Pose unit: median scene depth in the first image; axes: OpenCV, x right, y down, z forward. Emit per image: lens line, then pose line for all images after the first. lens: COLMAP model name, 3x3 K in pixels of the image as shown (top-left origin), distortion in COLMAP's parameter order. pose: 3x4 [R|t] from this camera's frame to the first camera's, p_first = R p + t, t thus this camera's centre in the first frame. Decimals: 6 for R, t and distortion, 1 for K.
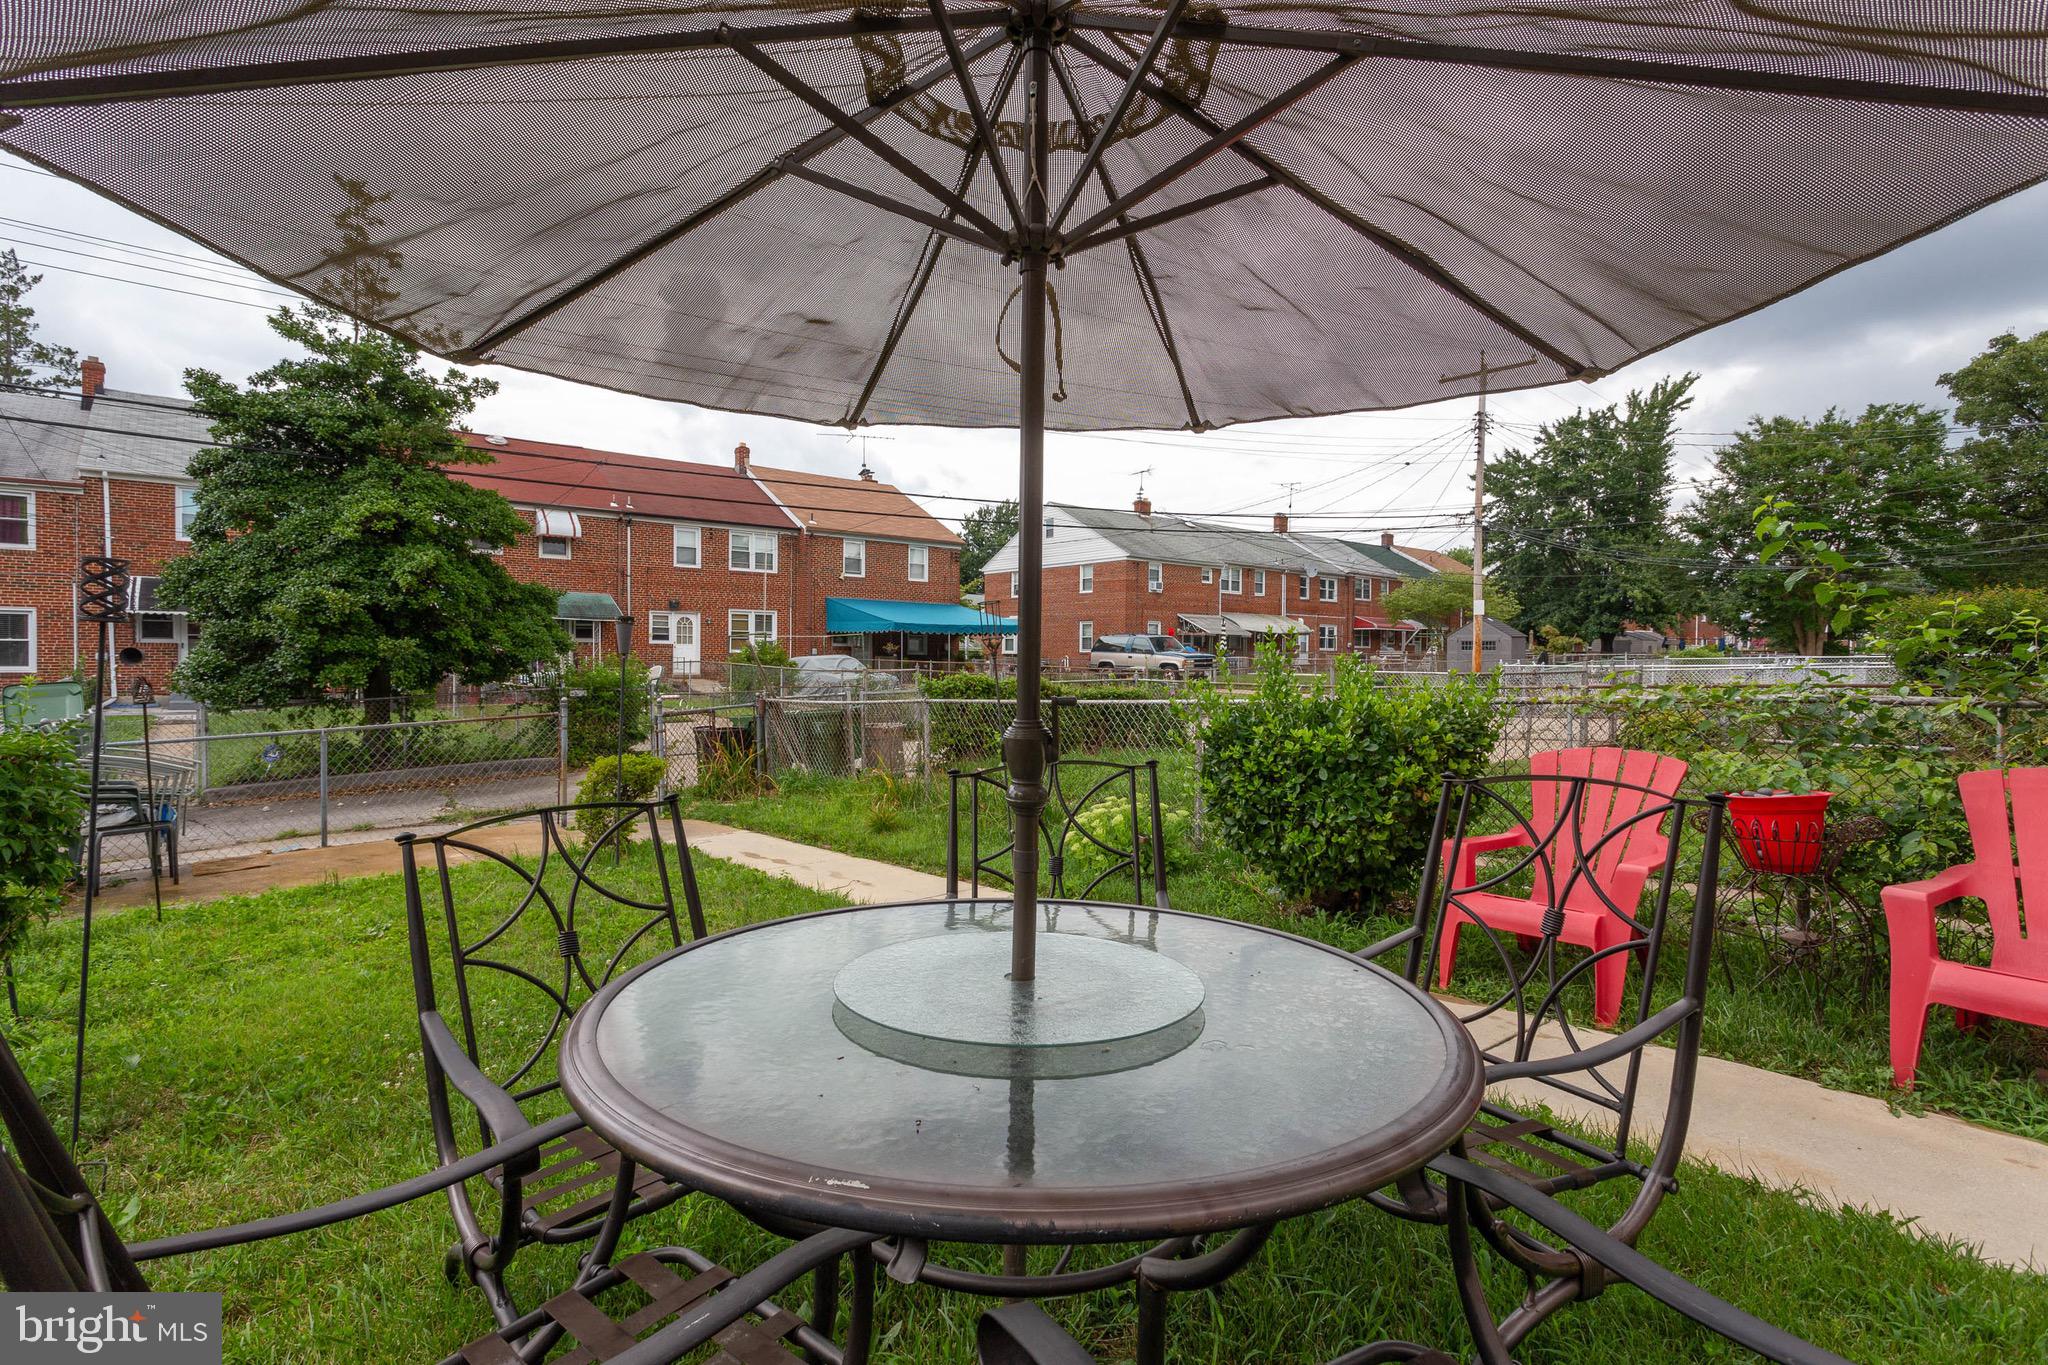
lens RADIAL K [[980.3, 0, 1012.8], [0, 980.3, 671.6], [0, 0, 1]] dist [0.003675, 0.001421]
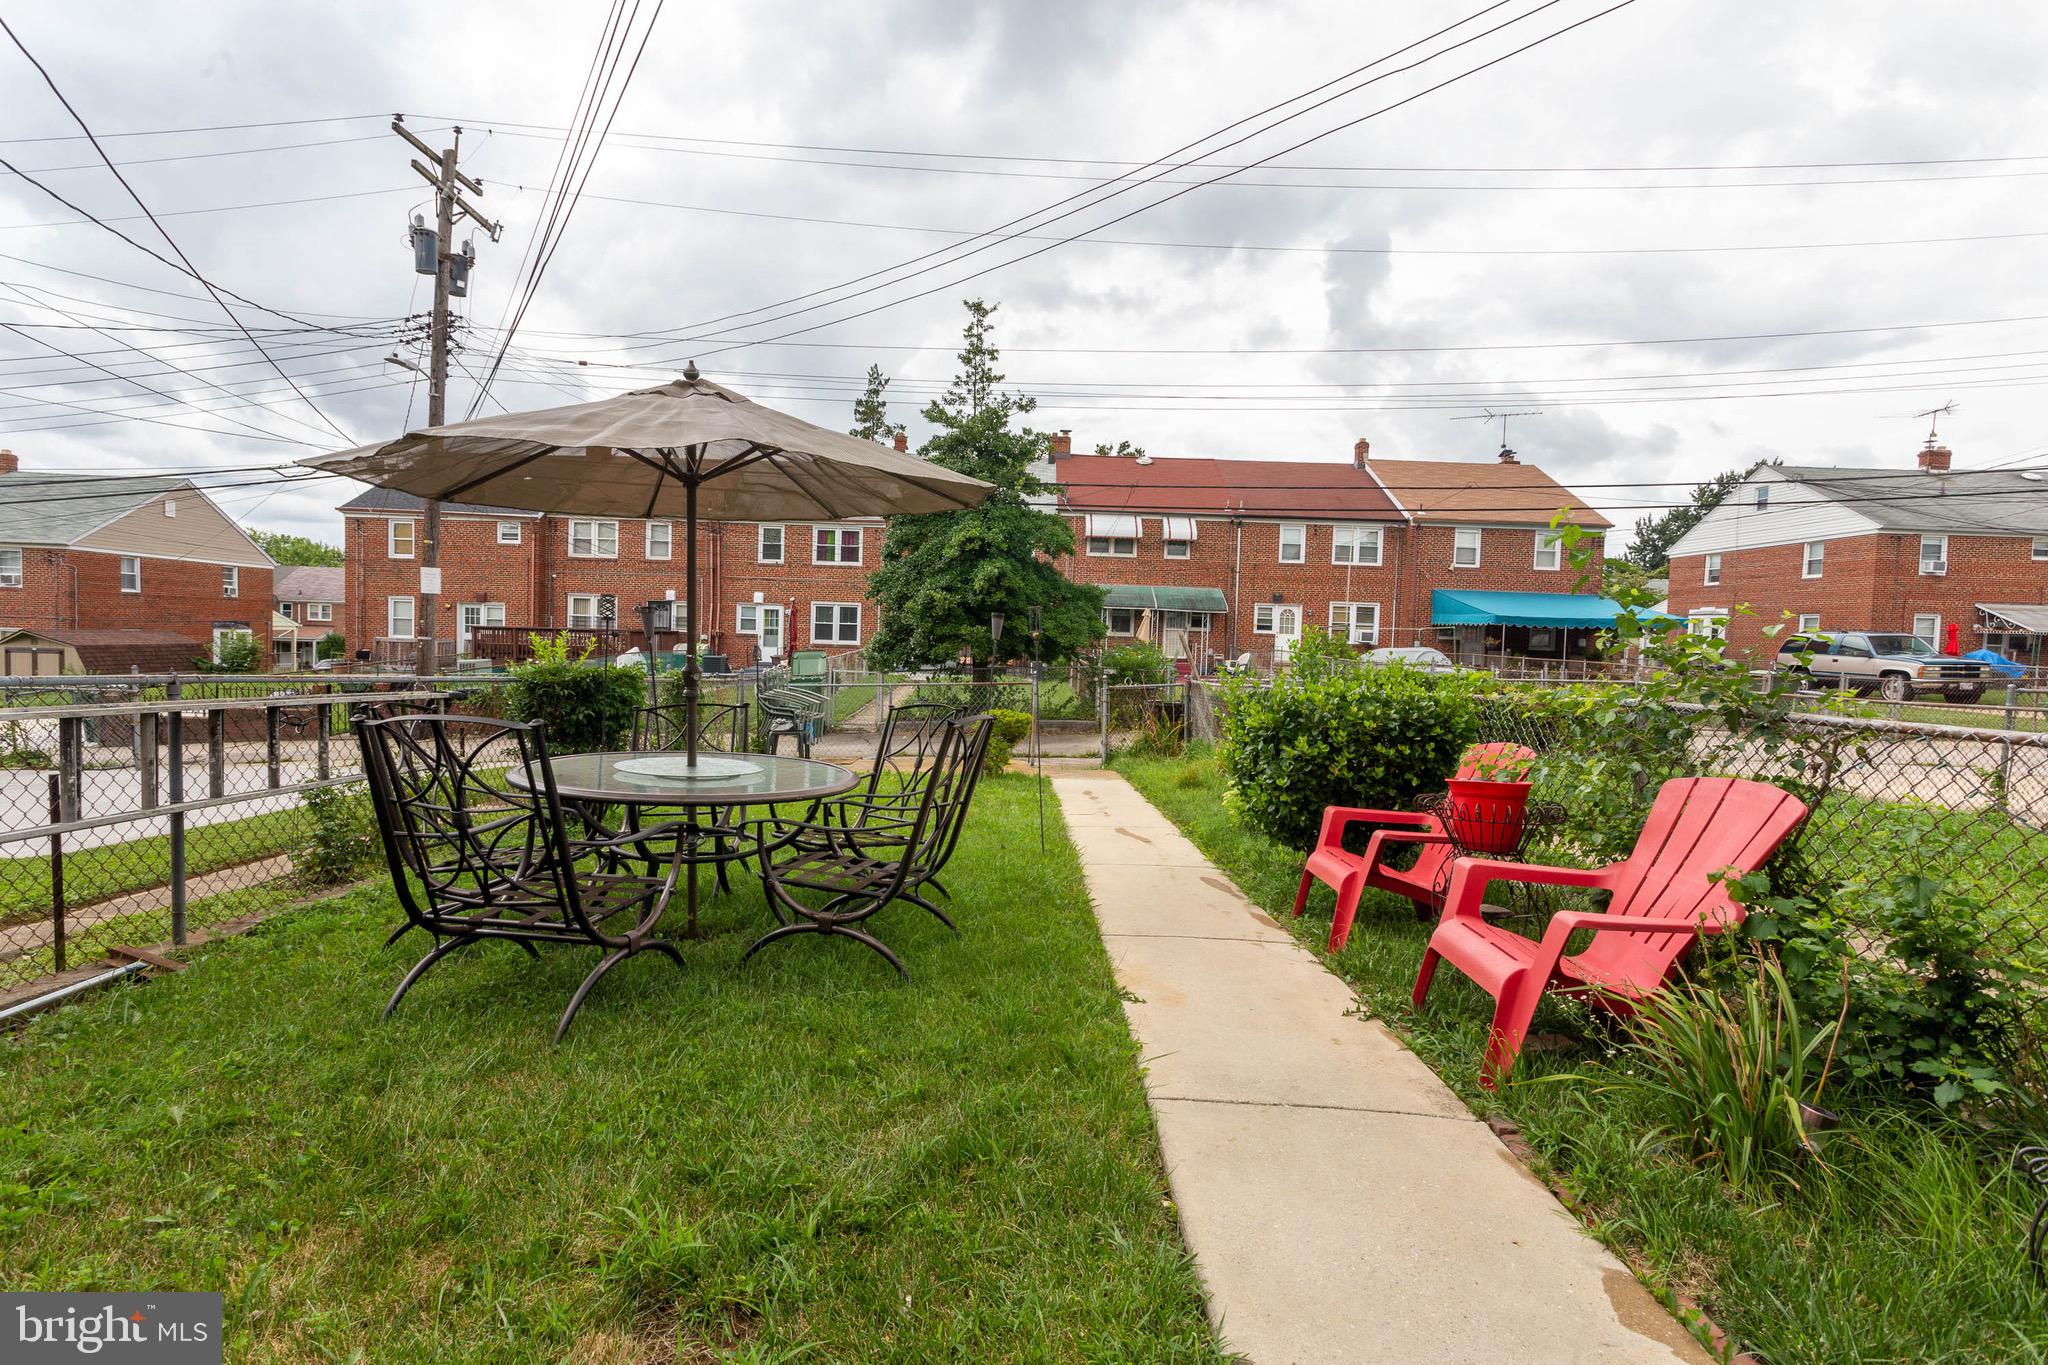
lens RADIAL K [[980.3, 0, 1012.8], [0, 980.3, 671.6], [0, 0, 1]] dist [0.003675, 0.001421]
pose [[0.772602, 0.041481, -0.633534, 0.129590], [-0.035182, 0.999127, 0.022513, -0.000811], [0.633915, 0.004895, 0.773387, -0.024991]]
